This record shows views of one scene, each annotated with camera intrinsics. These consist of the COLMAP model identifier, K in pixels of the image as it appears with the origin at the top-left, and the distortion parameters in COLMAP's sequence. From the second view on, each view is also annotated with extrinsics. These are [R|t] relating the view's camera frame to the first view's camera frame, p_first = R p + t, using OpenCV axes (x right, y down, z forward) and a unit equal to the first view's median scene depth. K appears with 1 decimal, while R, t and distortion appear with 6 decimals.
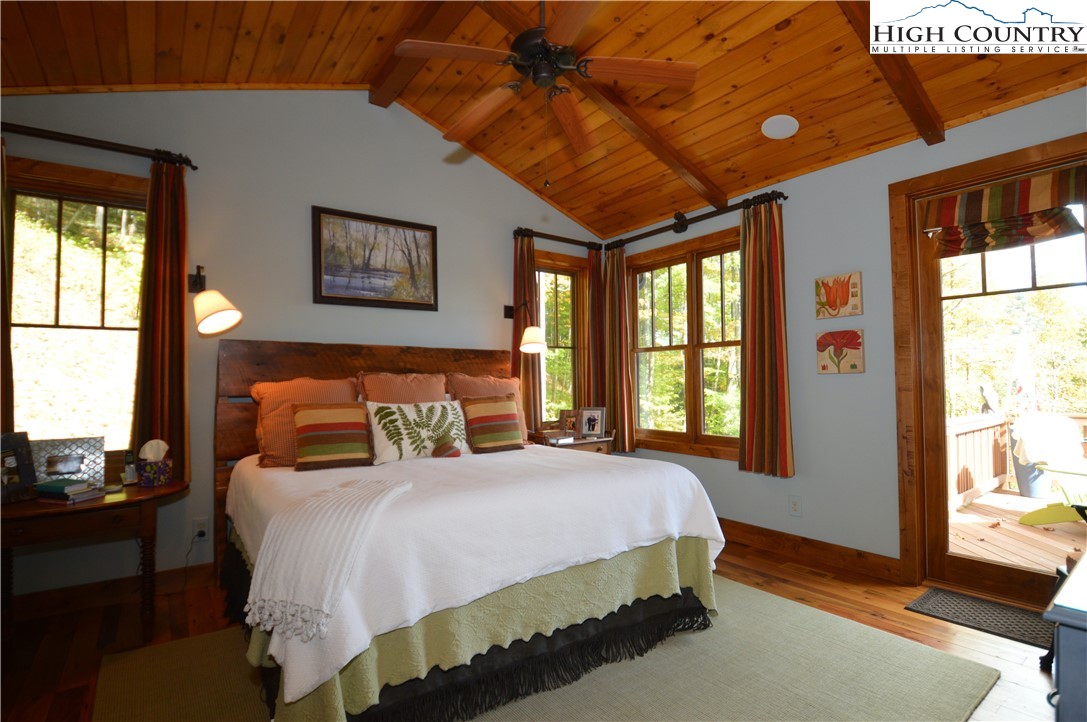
lens RADIAL K [[516.7, 0, 532.8], [0, 516.7, 360.4], [0, 0, 1]] dist [0.030118, -0.038377]
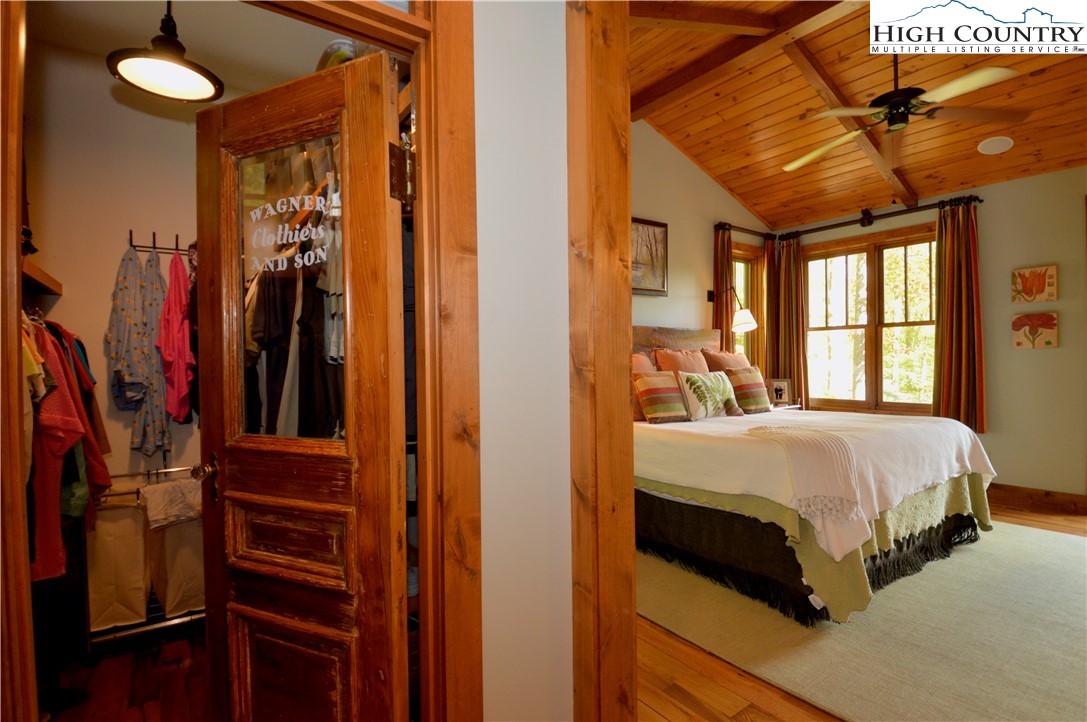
lens RADIAL K [[525.6, 0, 543.5], [0, 525.6, 361.0], [0, 0, 1]] dist [0.012810, -0.013780]
pose [[0.999990, -0.001938, -0.003915, -0.502557], [0.002114, 0.998963, 0.045486, -0.004260], [0.003823, -0.045494, 0.998957, -0.217451]]
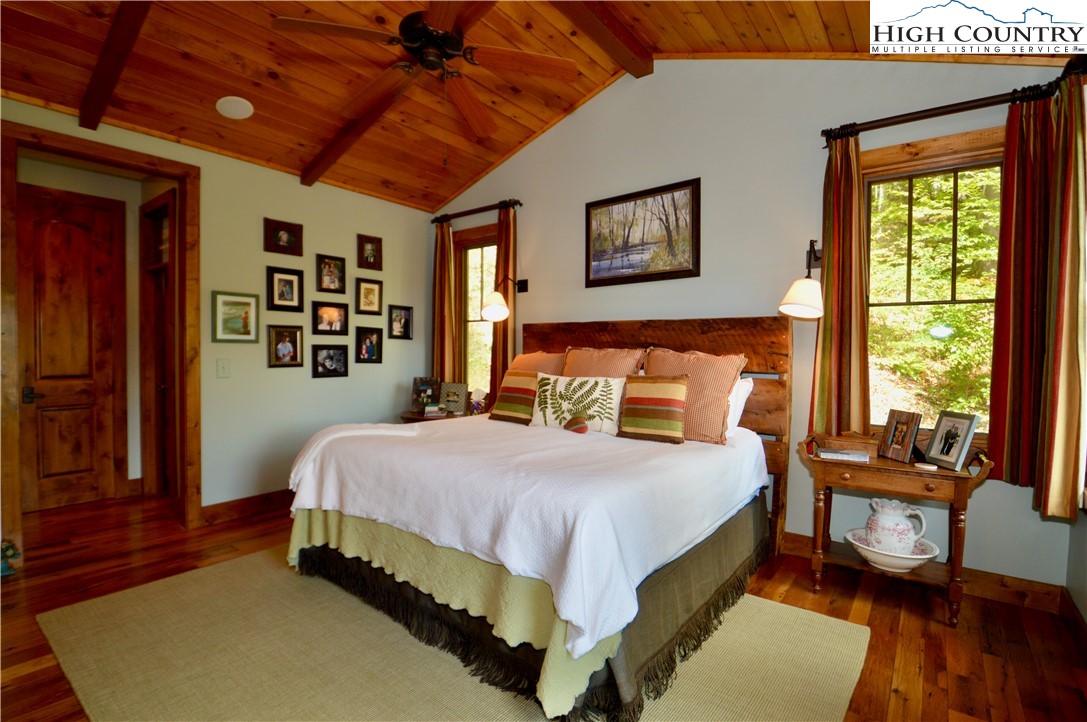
lens RADIAL K [[516.7, 0, 532.8], [0, 516.7, 360.4], [0, 0, 1]] dist [0.030118, -0.038377]
pose [[0.259704, 0.031478, -0.965175, 0.641337], [0.028831, 0.998770, 0.040332, 0.003361], [0.965258, -0.038301, 0.258477, 0.540409]]
